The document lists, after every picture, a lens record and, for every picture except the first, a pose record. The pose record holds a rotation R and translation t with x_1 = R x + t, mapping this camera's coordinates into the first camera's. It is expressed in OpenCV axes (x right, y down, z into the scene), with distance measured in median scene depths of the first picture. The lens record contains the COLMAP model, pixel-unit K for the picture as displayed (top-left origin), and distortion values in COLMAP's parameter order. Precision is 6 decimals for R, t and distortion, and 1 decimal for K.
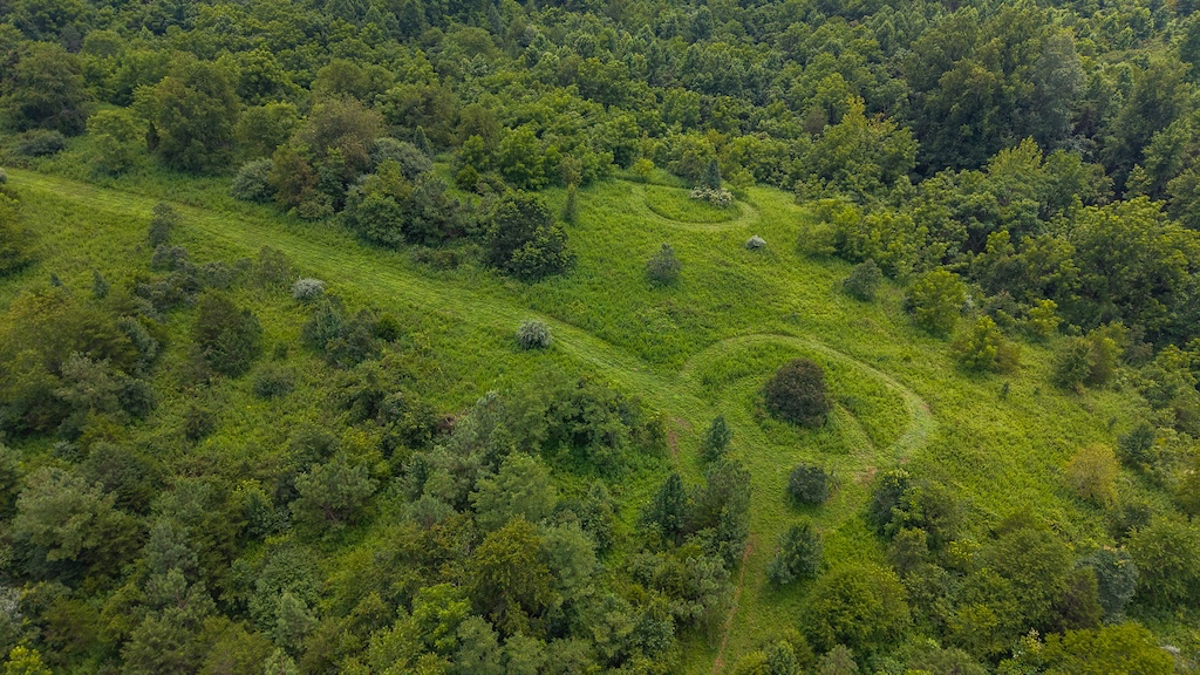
lens RADIAL K [[781.5, 0, 600.3], [0, 781.5, 335.8], [0, 0, 1]] dist [0.004220, -0.012026]
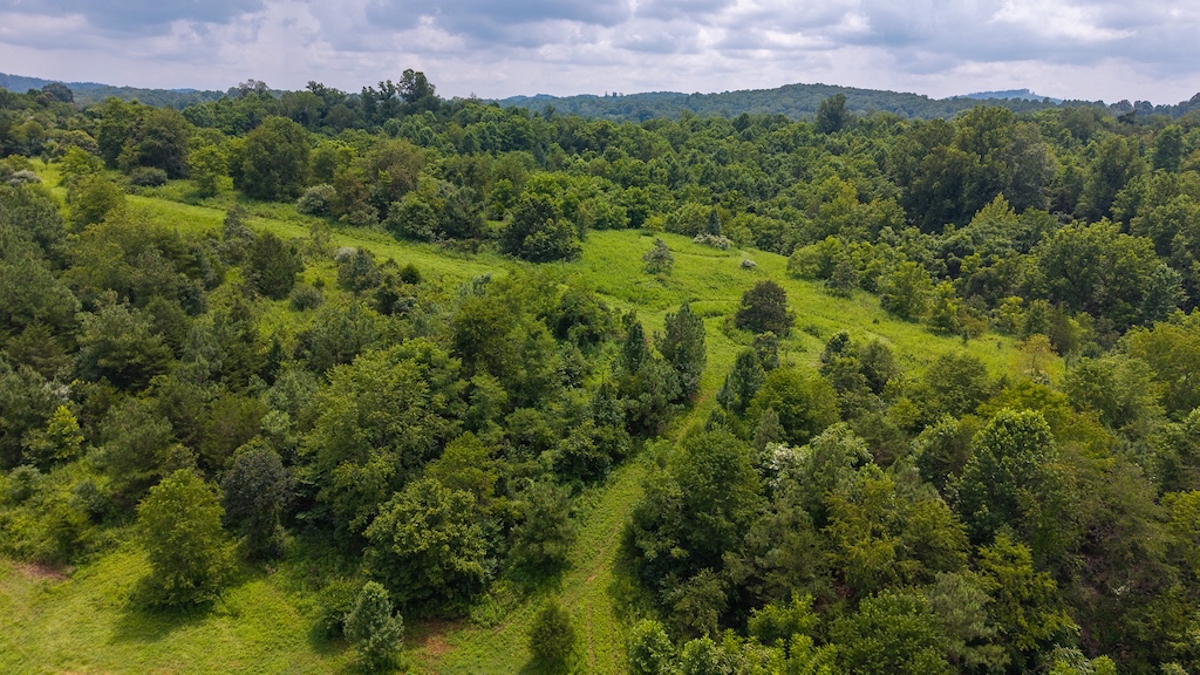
lens RADIAL K [[781.5, 0, 602.4], [0, 781.5, 342.7], [0, 0, 1]] dist [0.004220, -0.012026]
pose [[0.997622, 0.015076, -0.067253, 0.071105], [-0.032395, 0.963847, -0.264478, 0.298514], [0.060834, 0.266028, 0.962044, -0.055065]]
